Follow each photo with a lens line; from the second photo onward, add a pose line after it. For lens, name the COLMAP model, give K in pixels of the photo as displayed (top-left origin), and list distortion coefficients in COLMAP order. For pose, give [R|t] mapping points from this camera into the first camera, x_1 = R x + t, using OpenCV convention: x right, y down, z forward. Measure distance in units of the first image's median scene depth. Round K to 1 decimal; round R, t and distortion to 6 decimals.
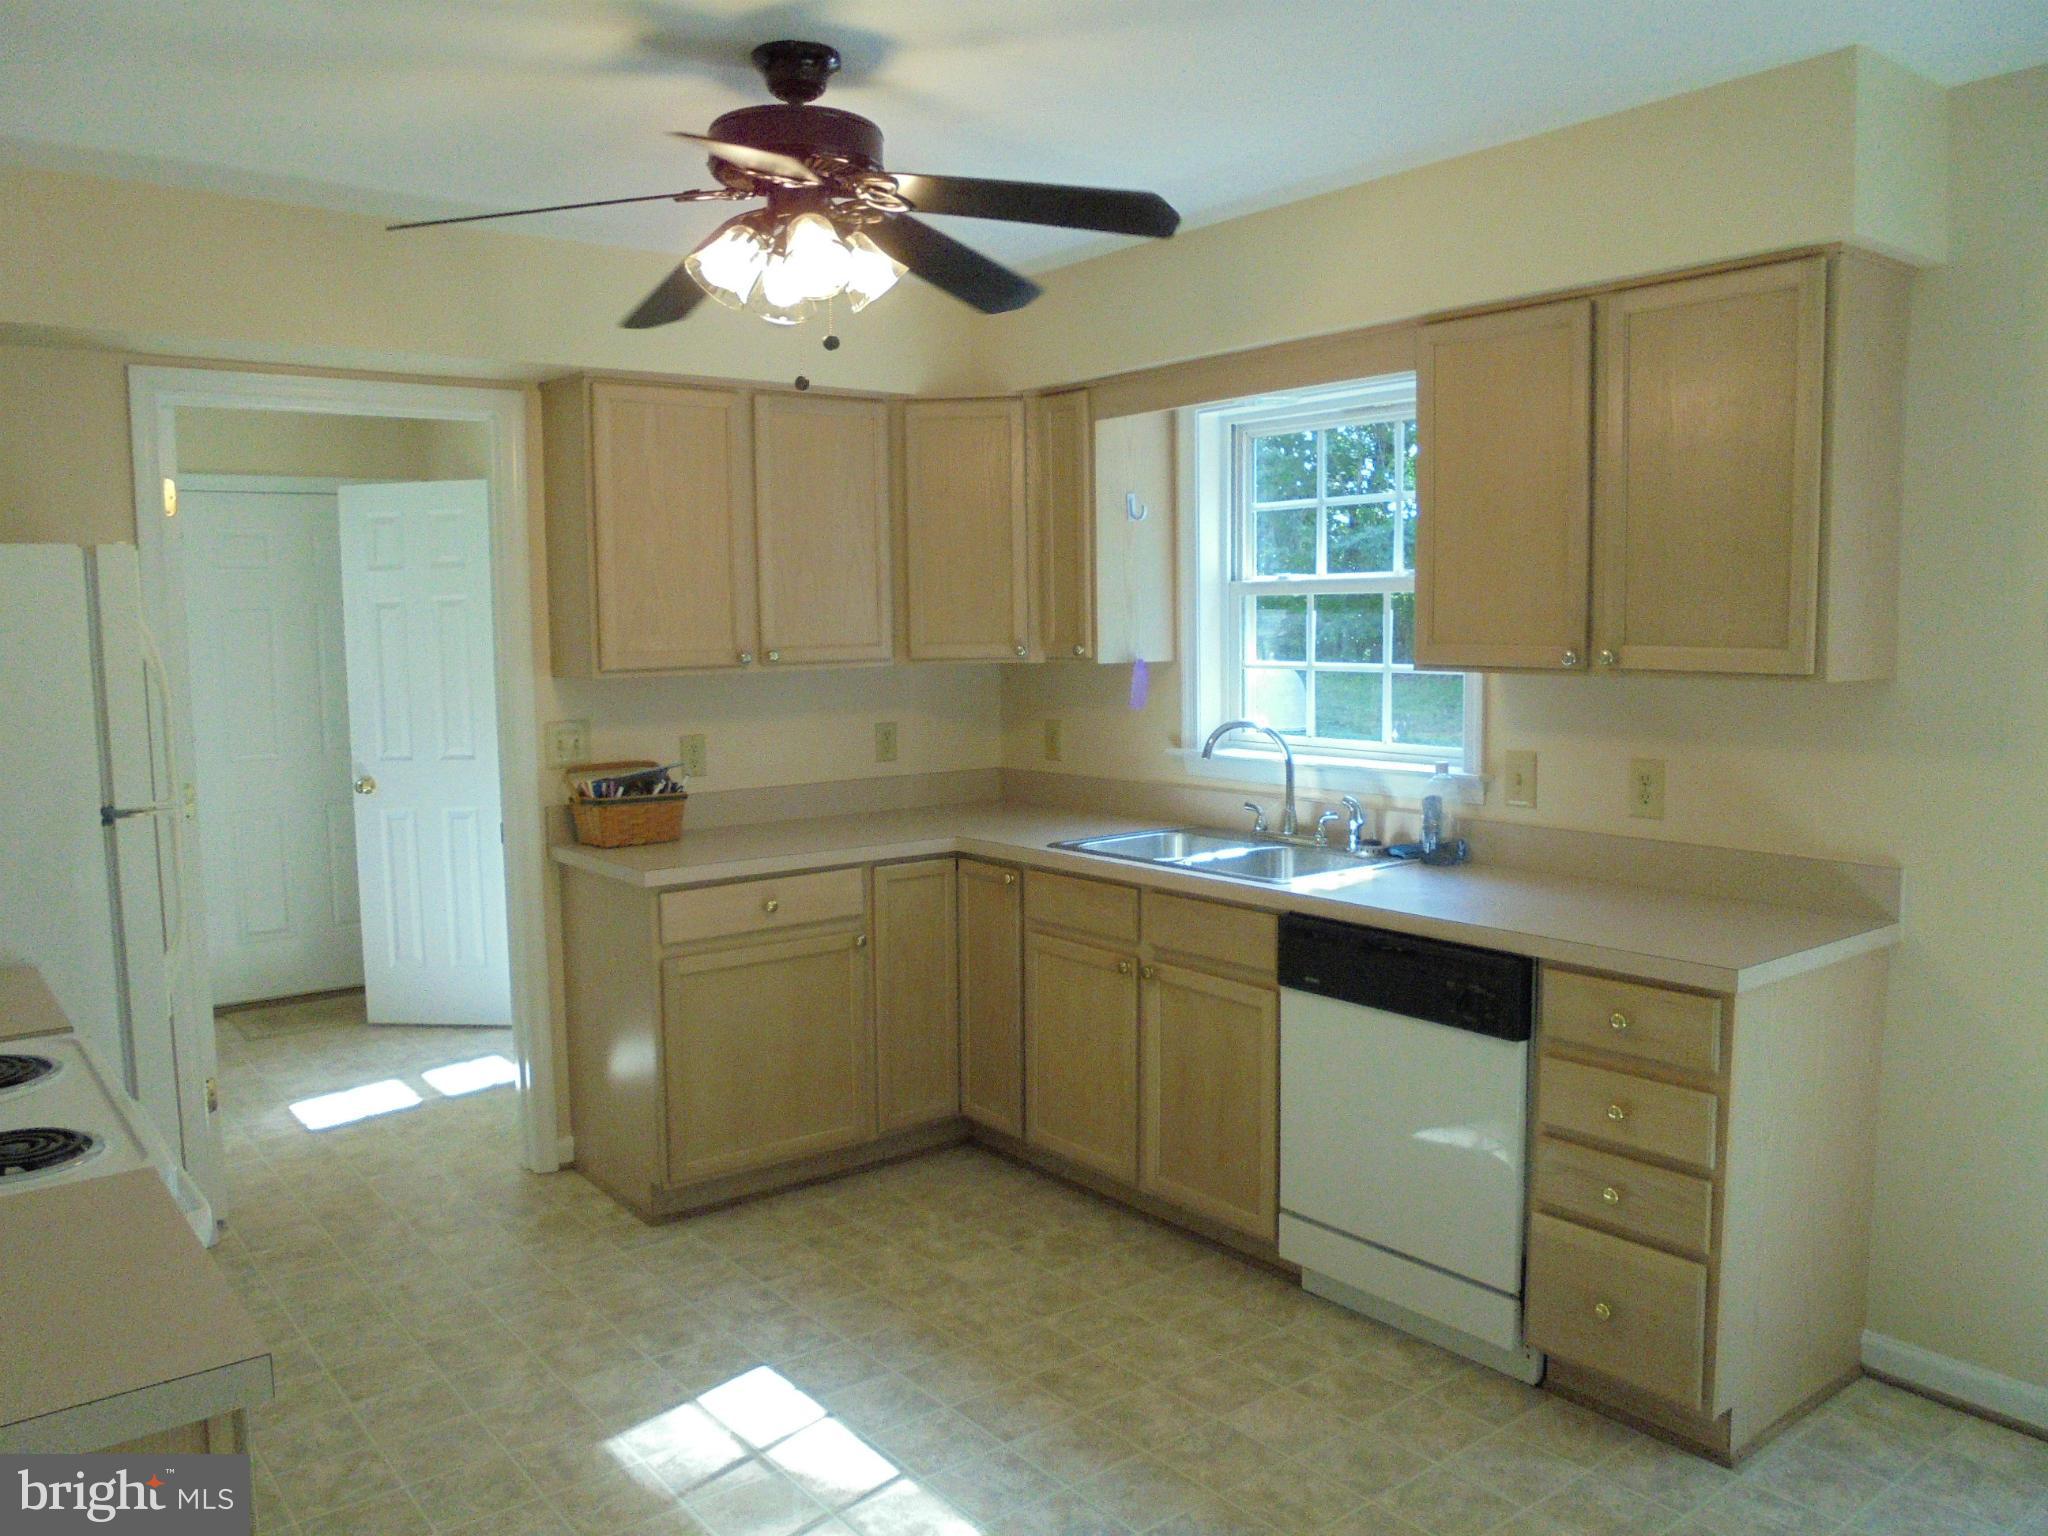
lens RADIAL K [[1602.7, 0, 1026.3], [0, 1602.7, 777.8], [0, 0, 1]] dist [-0.043252, 0.002177]
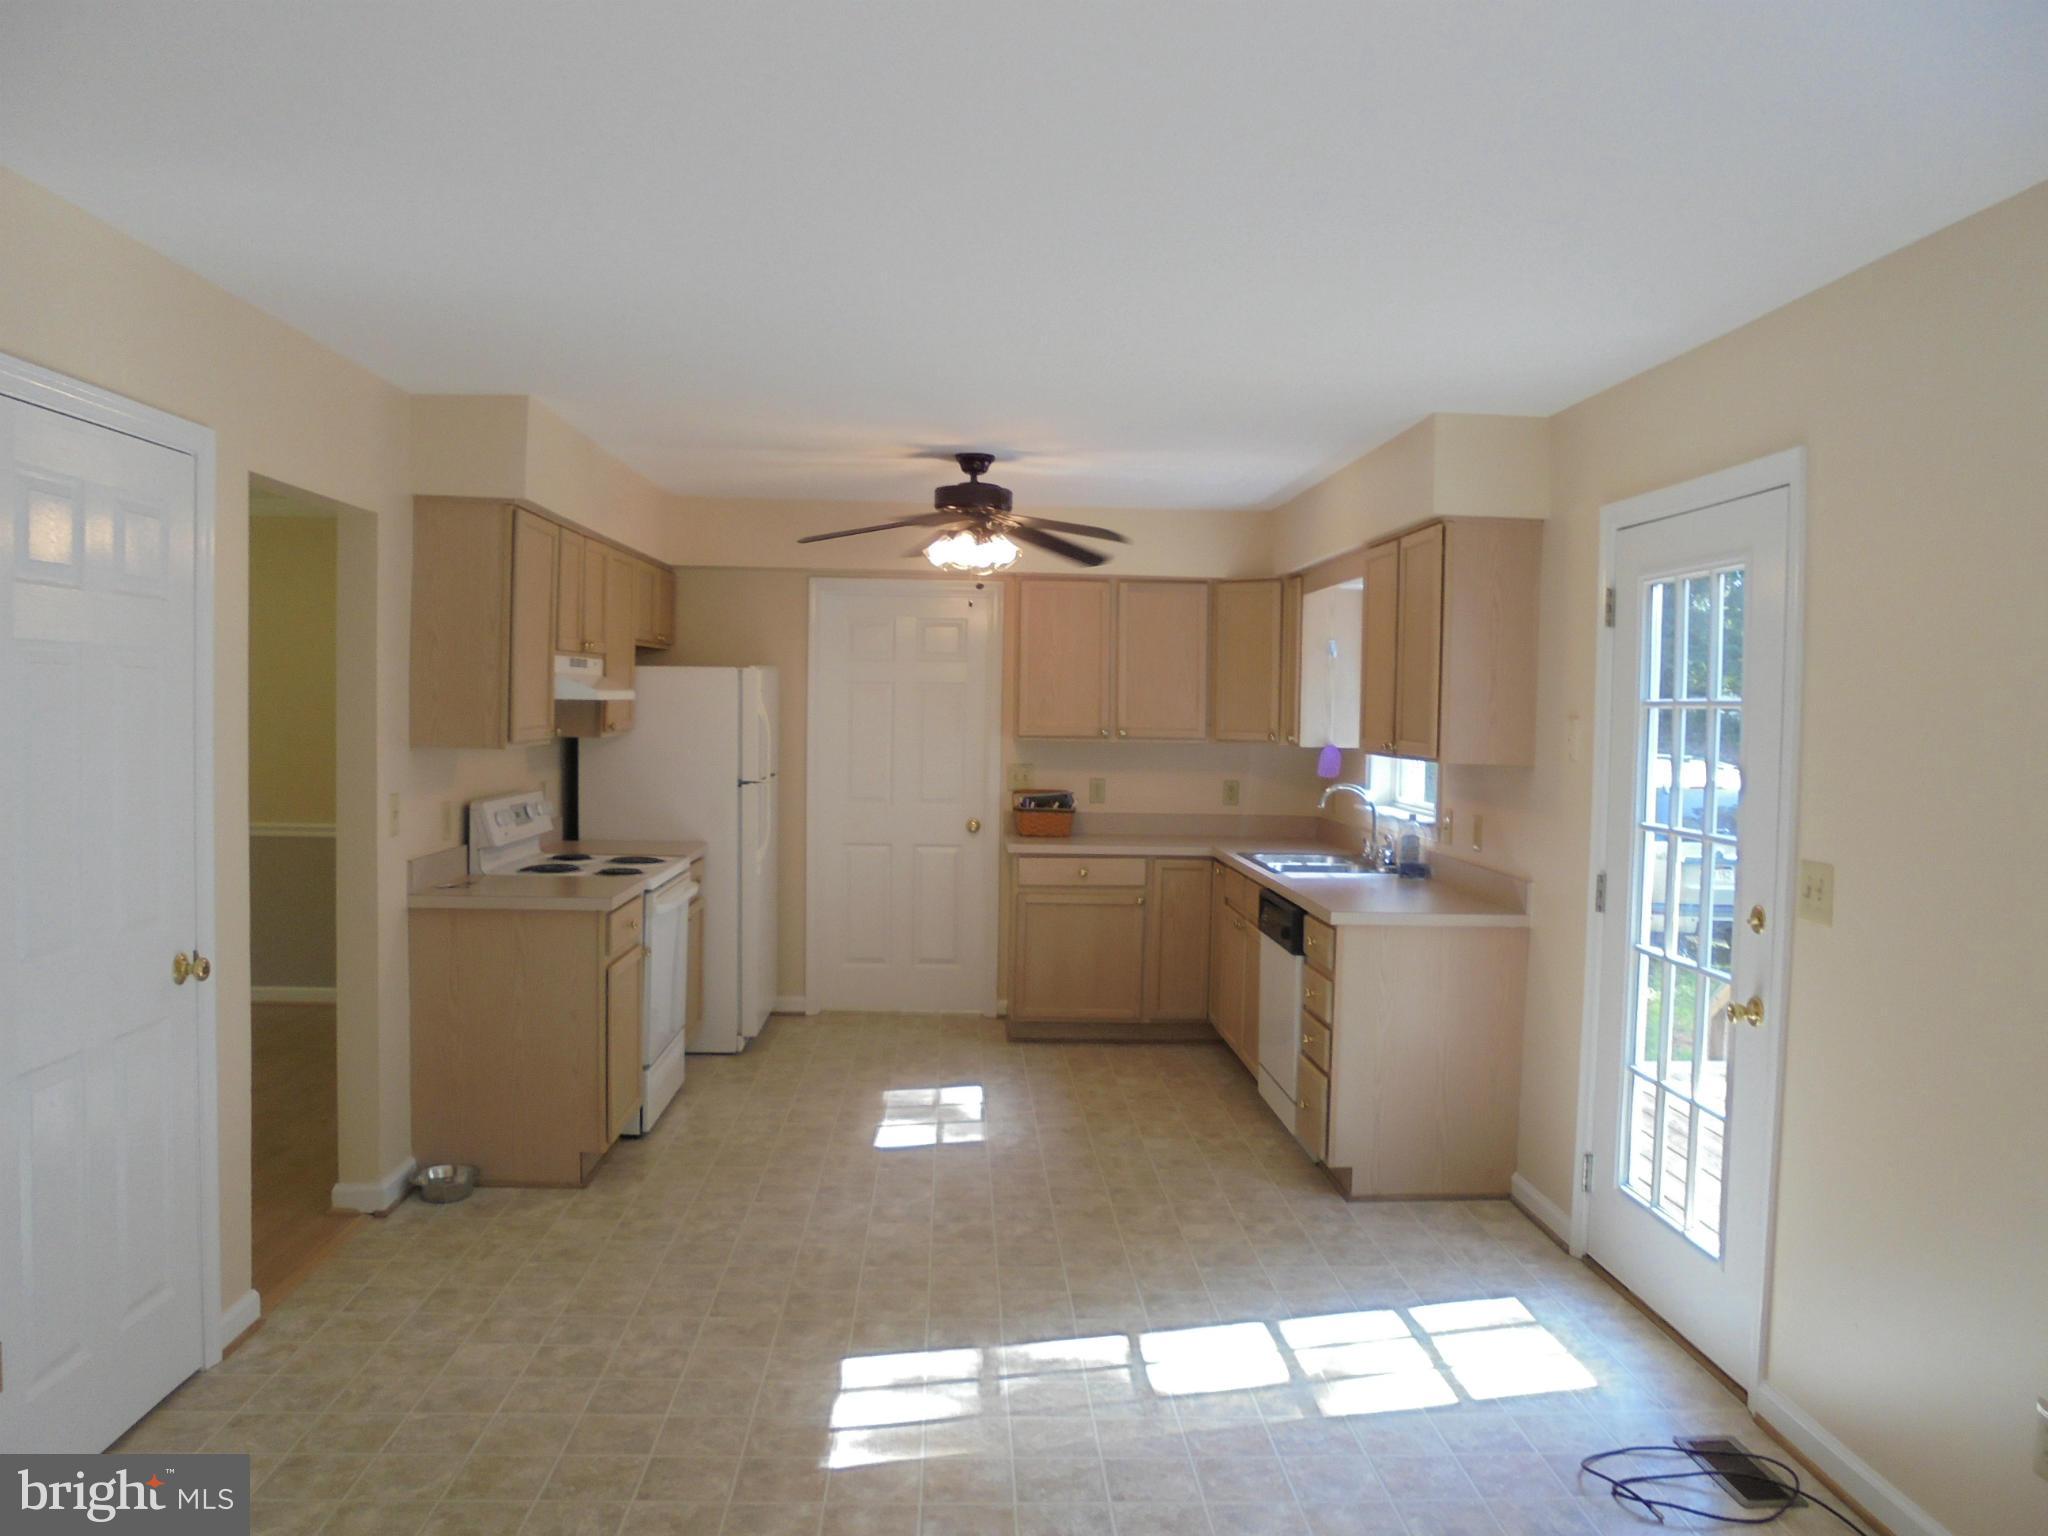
lens RADIAL K [[1602.7, 0, 1026.3], [0, 1602.7, 777.8], [0, 0, 1]] dist [-0.043252, 0.002177]
pose [[0.818015, 0.058597, -0.572205, 0.792188], [-0.091379, 0.995403, -0.028699, 0.032443], [0.567893, 0.075764, 0.819608, -0.493568]]
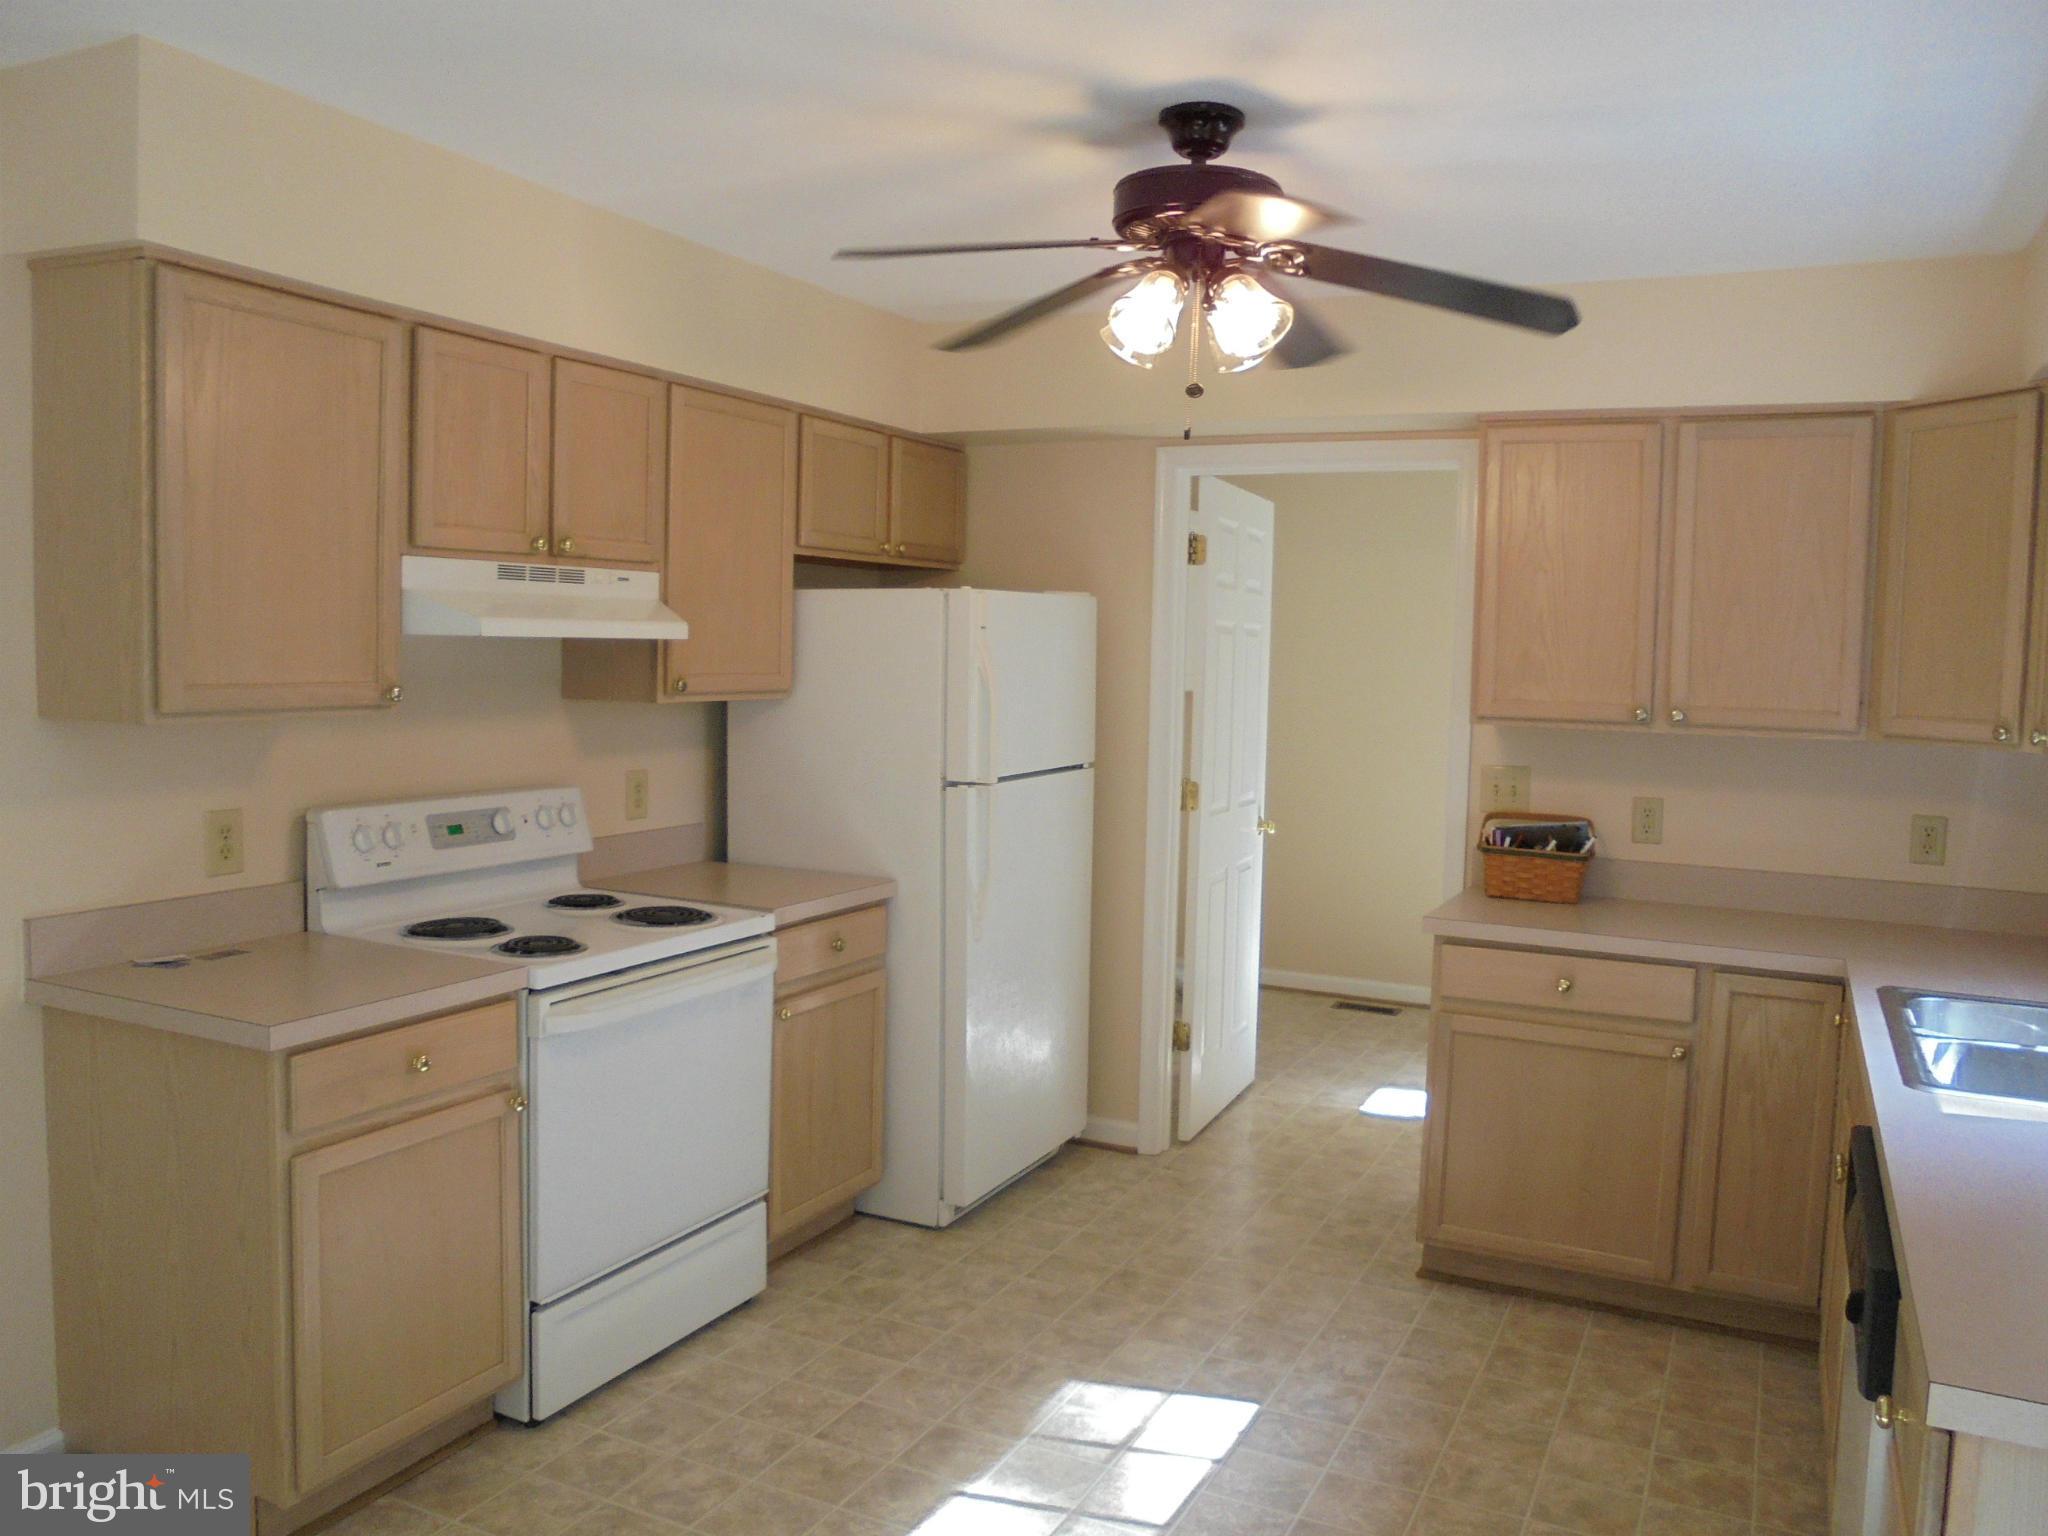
lens RADIAL K [[1631.4, 0, 1024.0], [0, 1631.4, 768.0], [0, 0, 1]] dist [-0.039695, 0.000792]
pose [[0.442819, 0.097868, -0.891254, 0.514052], [-0.126667, 0.990884, 0.045874, -0.045652], [0.887619, 0.092579, 0.451179, 0.296476]]
